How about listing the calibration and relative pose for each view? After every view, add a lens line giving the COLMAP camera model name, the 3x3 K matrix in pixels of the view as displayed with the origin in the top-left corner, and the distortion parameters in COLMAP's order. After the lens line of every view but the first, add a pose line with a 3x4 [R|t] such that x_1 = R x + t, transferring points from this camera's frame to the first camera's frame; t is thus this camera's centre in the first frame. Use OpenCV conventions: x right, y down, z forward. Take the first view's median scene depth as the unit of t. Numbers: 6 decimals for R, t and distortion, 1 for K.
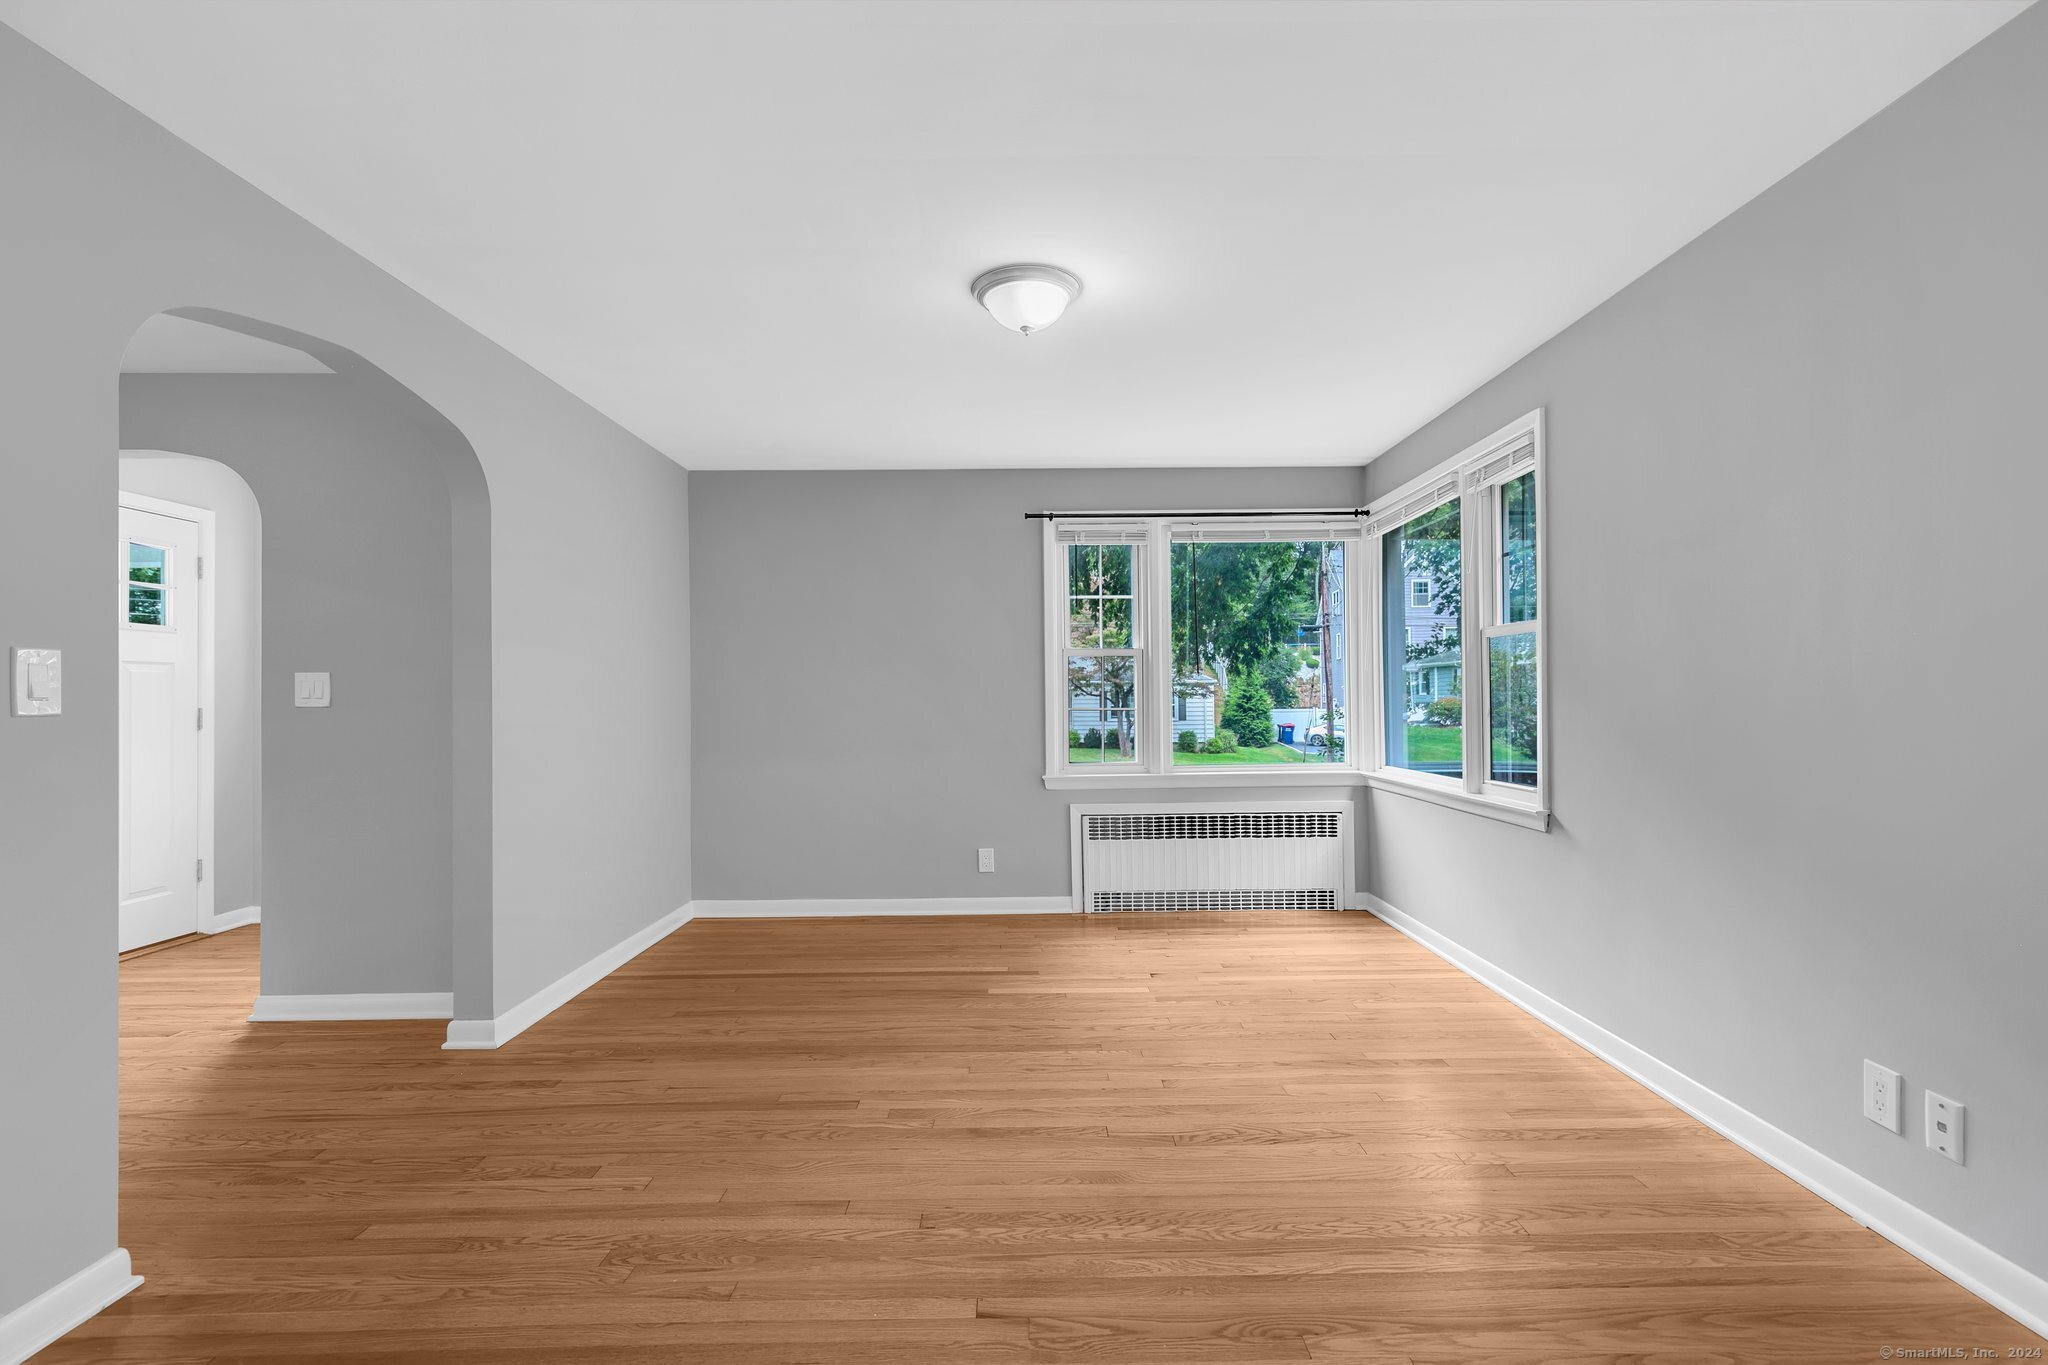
lens RADIAL K [[919.5, 0, 1038.5], [0, 919.5, 687.9], [0, 0, 1]] dist [0.013332, -0.002132]
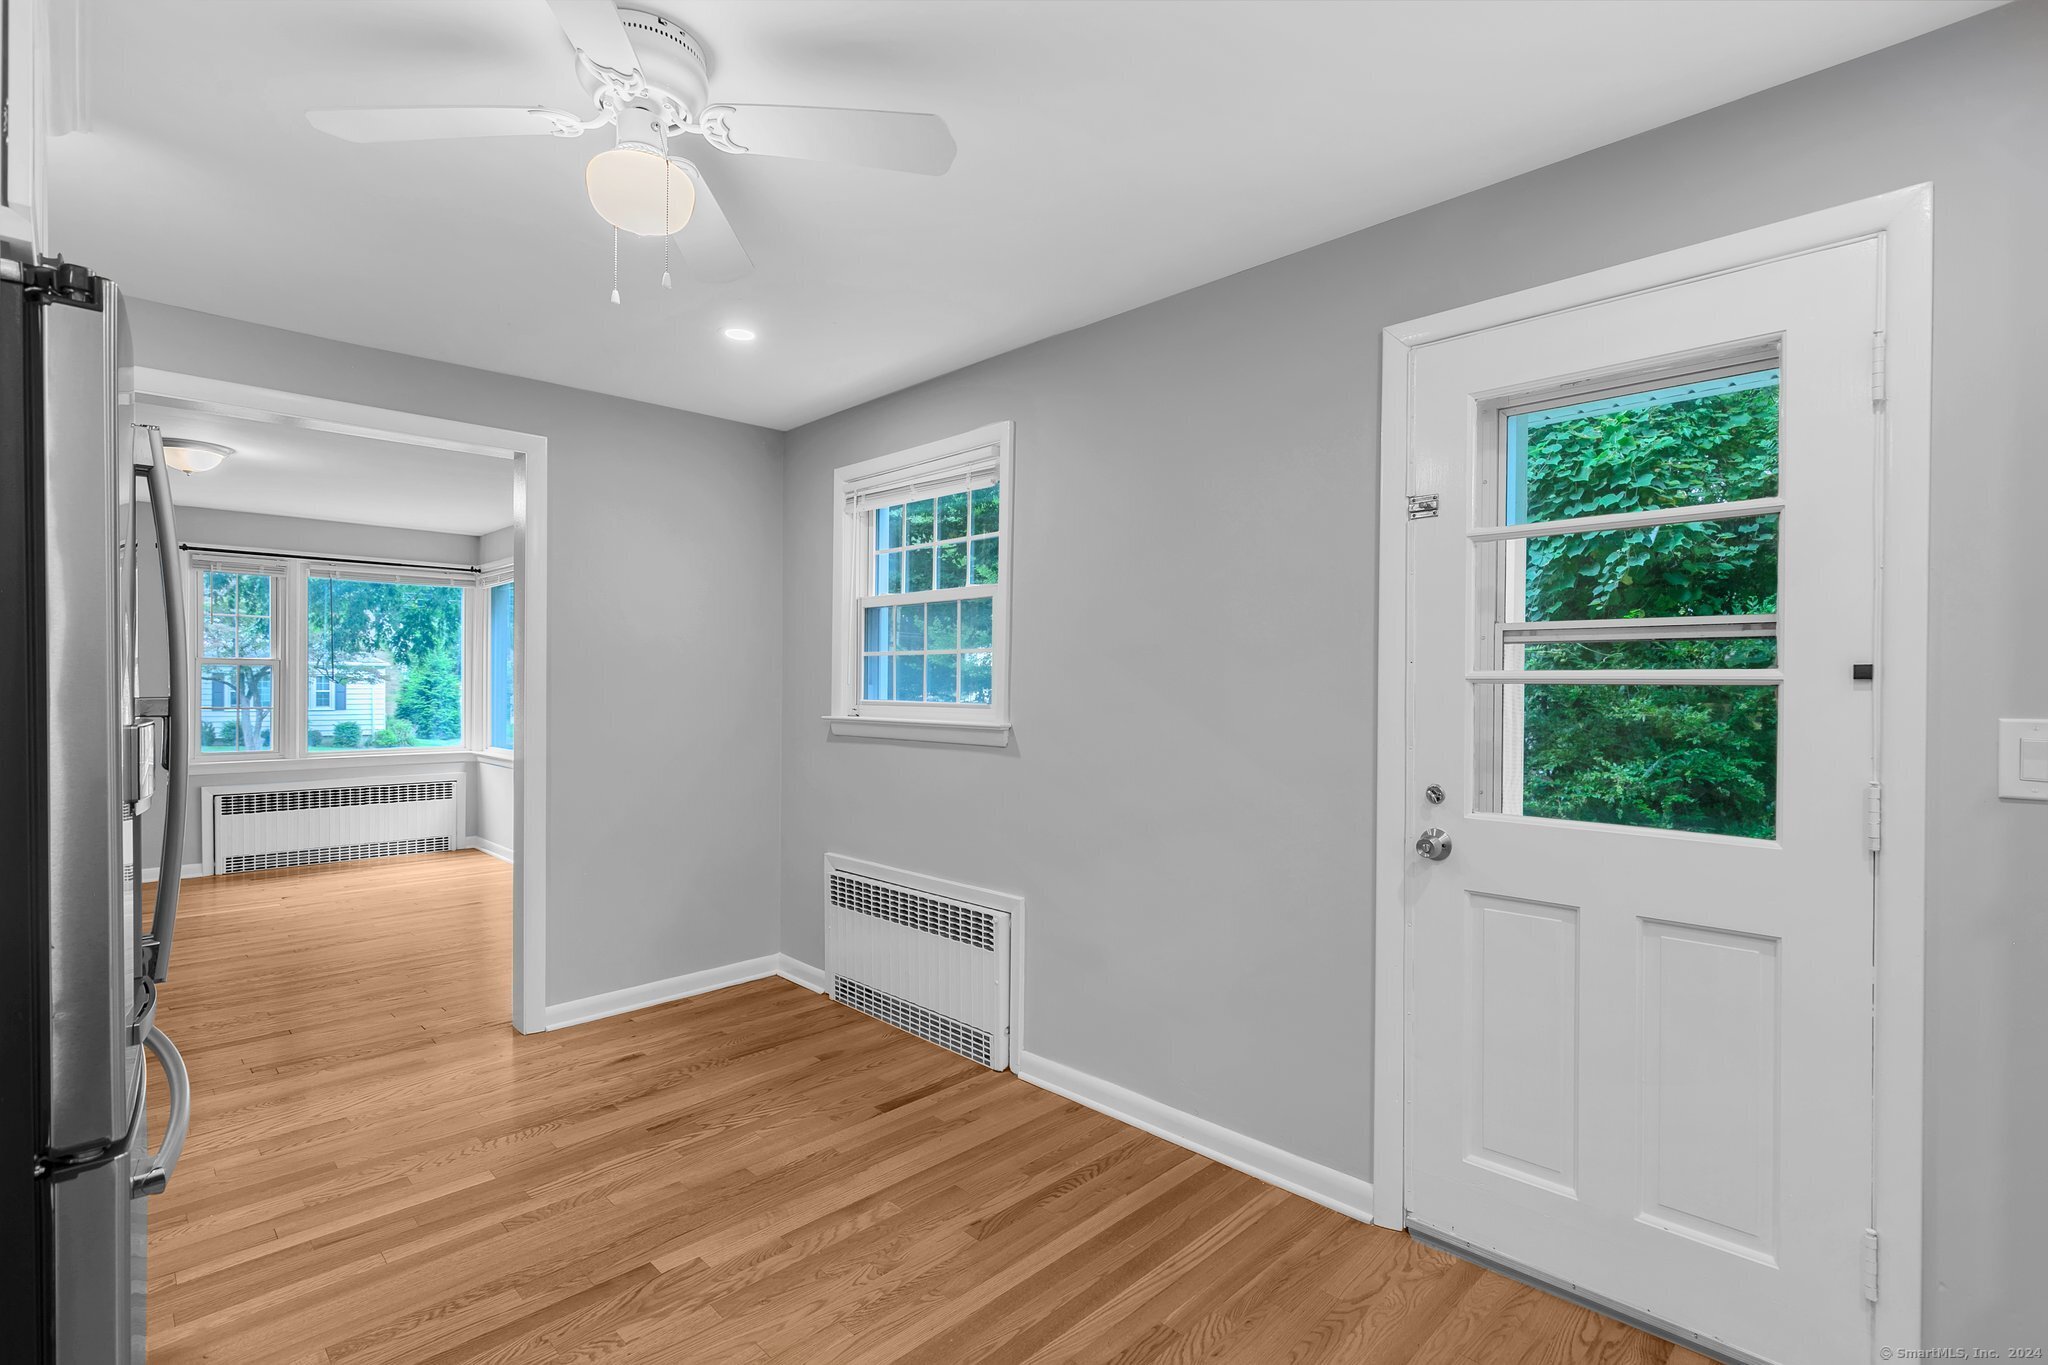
lens RADIAL K [[951.9, 0, 1024.0], [0, 951.9, 682.5], [0, 0, 1]] dist [0.001990, 0.000227]
pose [[0.715006, 0.014233, 0.698973, -0.075073], [-0.020664, 0.999786, 0.000779, -0.036237], [-0.698813, -0.015001, 0.715147, -0.691361]]
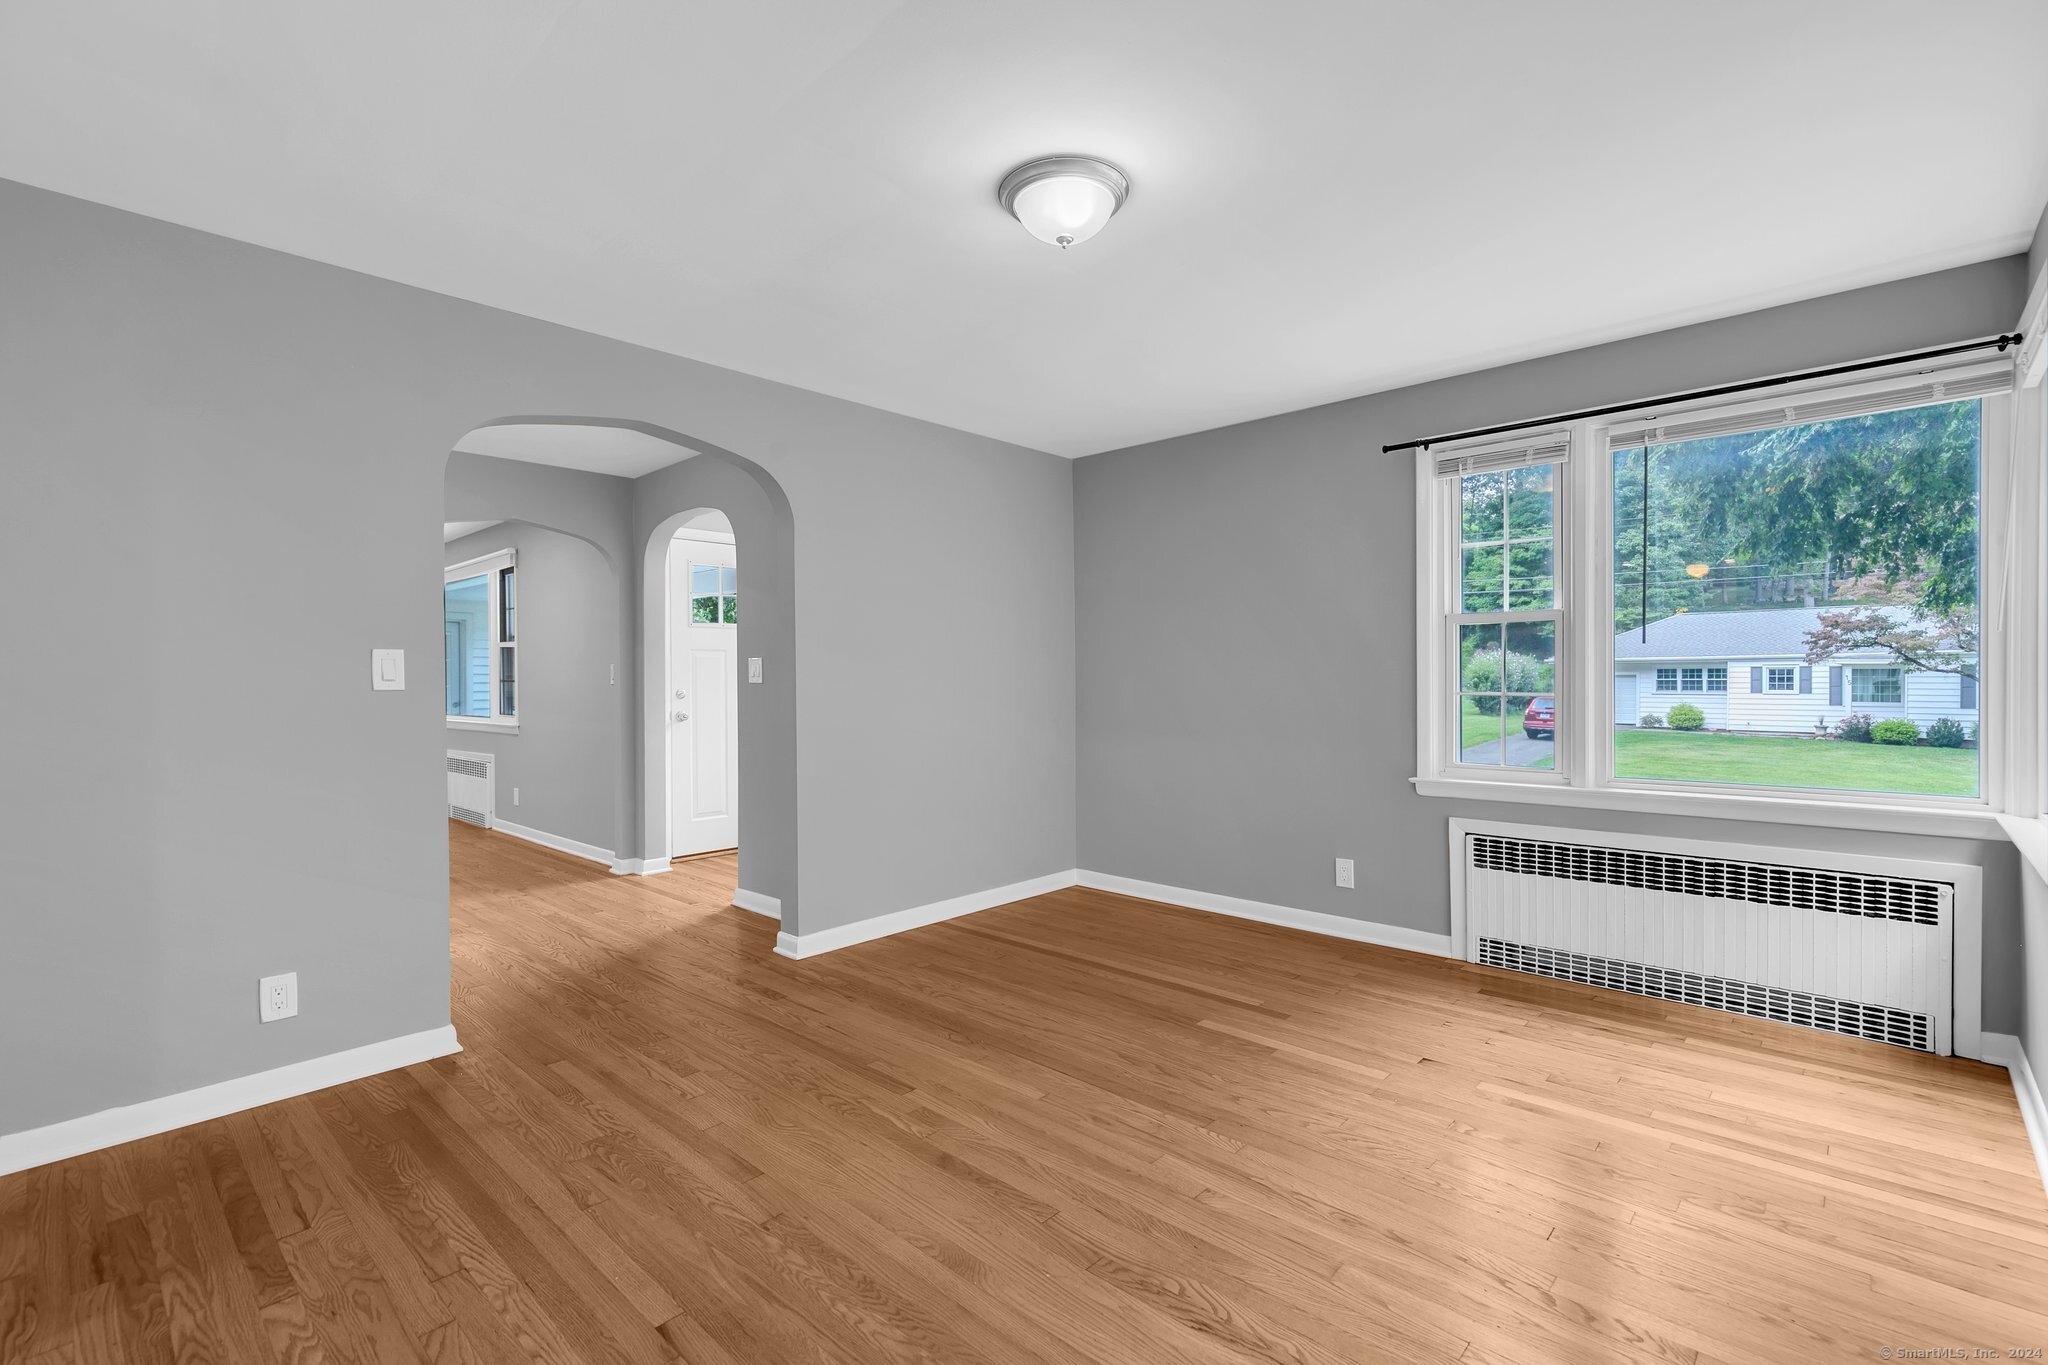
lens RADIAL K [[919.5, 0, 1038.5], [0, 919.5, 687.9], [0, 0, 1]] dist [0.013332, -0.002132]
pose [[0.731917, 0.012468, -0.681280, 0.328295], [0.005857, 0.999681, 0.024586, -0.002478], [0.681369, -0.021985, 0.731610, 0.218461]]
